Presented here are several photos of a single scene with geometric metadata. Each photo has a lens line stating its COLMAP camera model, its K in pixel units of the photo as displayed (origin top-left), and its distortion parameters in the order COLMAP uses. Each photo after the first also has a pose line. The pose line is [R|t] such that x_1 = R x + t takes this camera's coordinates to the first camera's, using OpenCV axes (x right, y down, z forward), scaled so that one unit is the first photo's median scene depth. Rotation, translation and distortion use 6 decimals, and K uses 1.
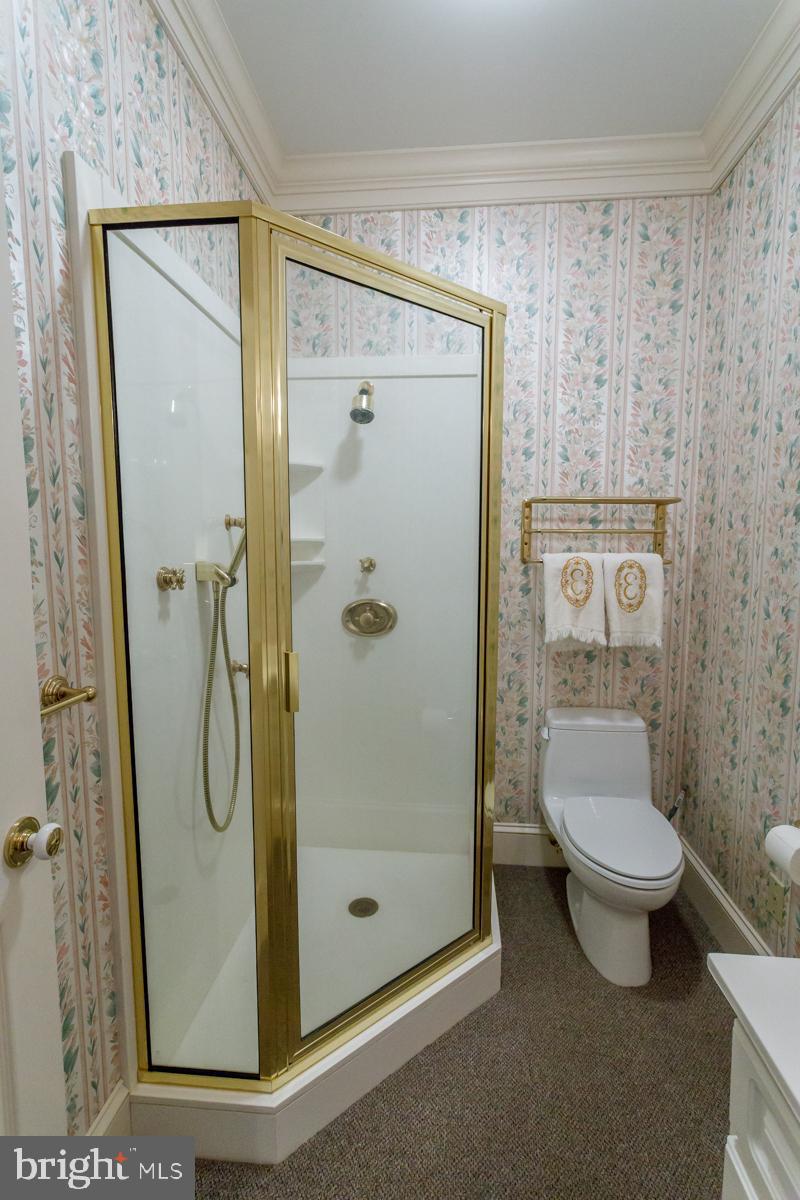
lens RADIAL K [[565.4, 0, 404.8], [0, 565.4, 601.1], [0, 0, 1]] dist [-0.002304, 0.004978]
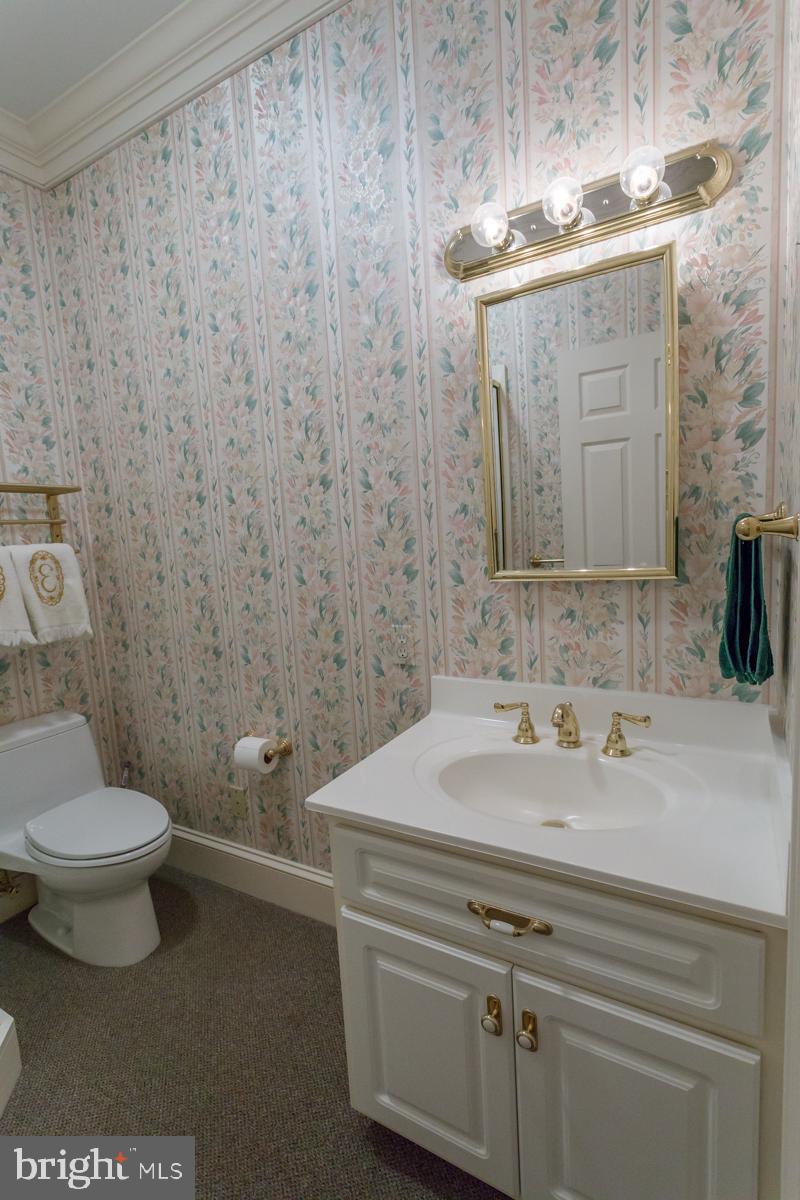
lens RADIAL K [[565.4, 0, 404.8], [0, 565.4, 601.1], [0, 0, 1]] dist [-0.002304, 0.004978]
pose [[0.418206, -0.142795, 0.897058, -0.208518], [0.158331, 0.983908, 0.082806, 0.027920], [-0.894447, 0.107402, 0.434085, 0.053005]]
